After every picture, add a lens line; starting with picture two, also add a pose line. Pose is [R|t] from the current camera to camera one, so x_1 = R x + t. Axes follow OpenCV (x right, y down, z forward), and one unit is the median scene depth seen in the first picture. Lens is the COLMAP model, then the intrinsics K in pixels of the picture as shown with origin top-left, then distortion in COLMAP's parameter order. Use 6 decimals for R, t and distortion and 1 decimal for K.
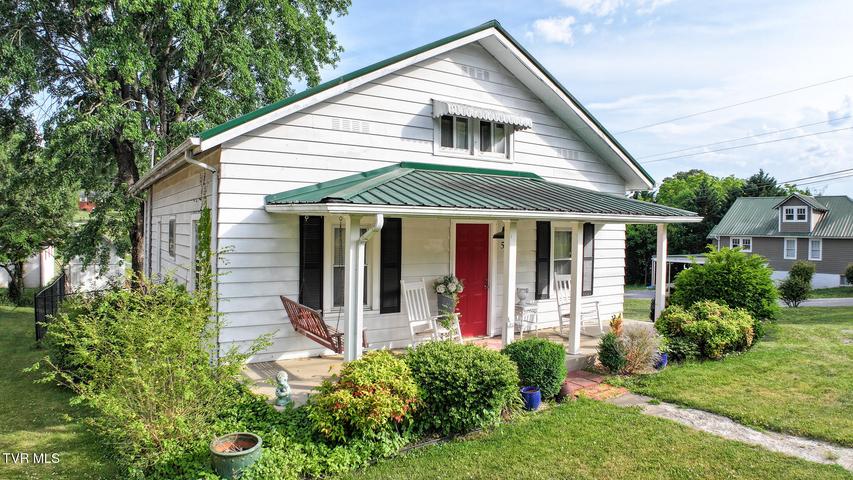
lens RADIAL K [[537.3, 0, 436.5], [0, 537.3, 238.3], [0, 0, 1]] dist [-0.184545, 0.031542]
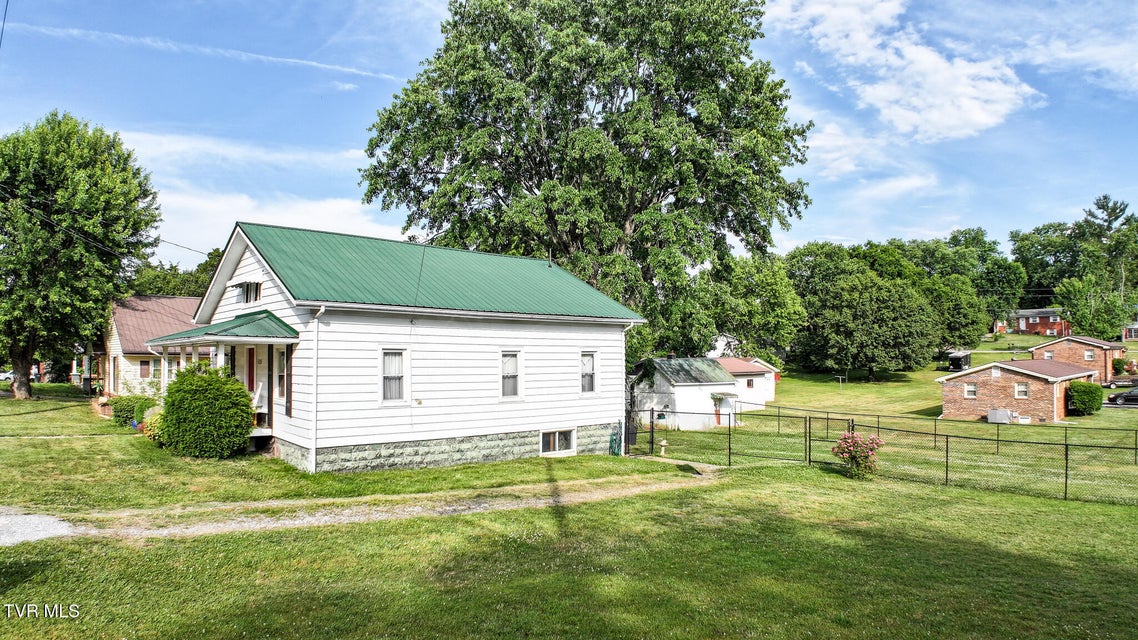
lens RADIAL K [[716.9, 0, 582.4], [0, 716.9, 317.7], [0, 0, 1]] dist [-0.184545, 0.031542]
pose [[0.159380, -0.073308, -0.984492, 2.294099], [-0.010762, 0.997051, -0.075986, 0.026853], [0.987159, 0.022706, 0.158121, 1.684866]]
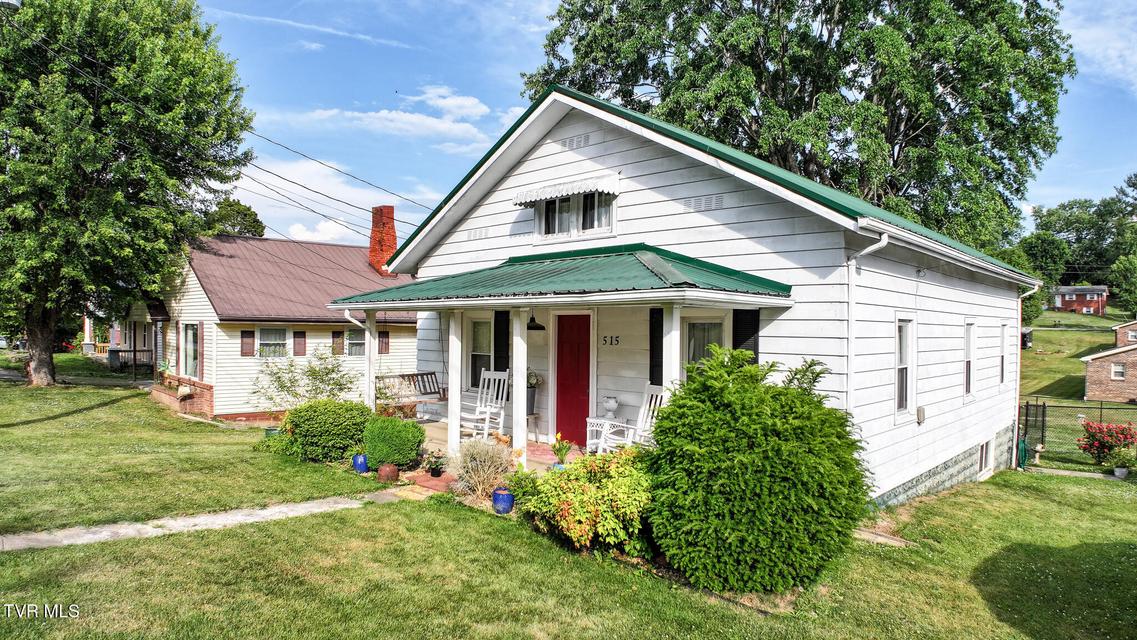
lens RADIAL K [[716.2, 0, 581.9], [0, 716.2, 317.7], [0, 0, 1]] dist [-0.184545, 0.031542]
pose [[0.196134, -0.024948, -0.980260, 1.239527], [-0.026234, 0.999185, -0.030679, 0.012484], [0.980226, 0.031733, 0.195320, 0.805436]]
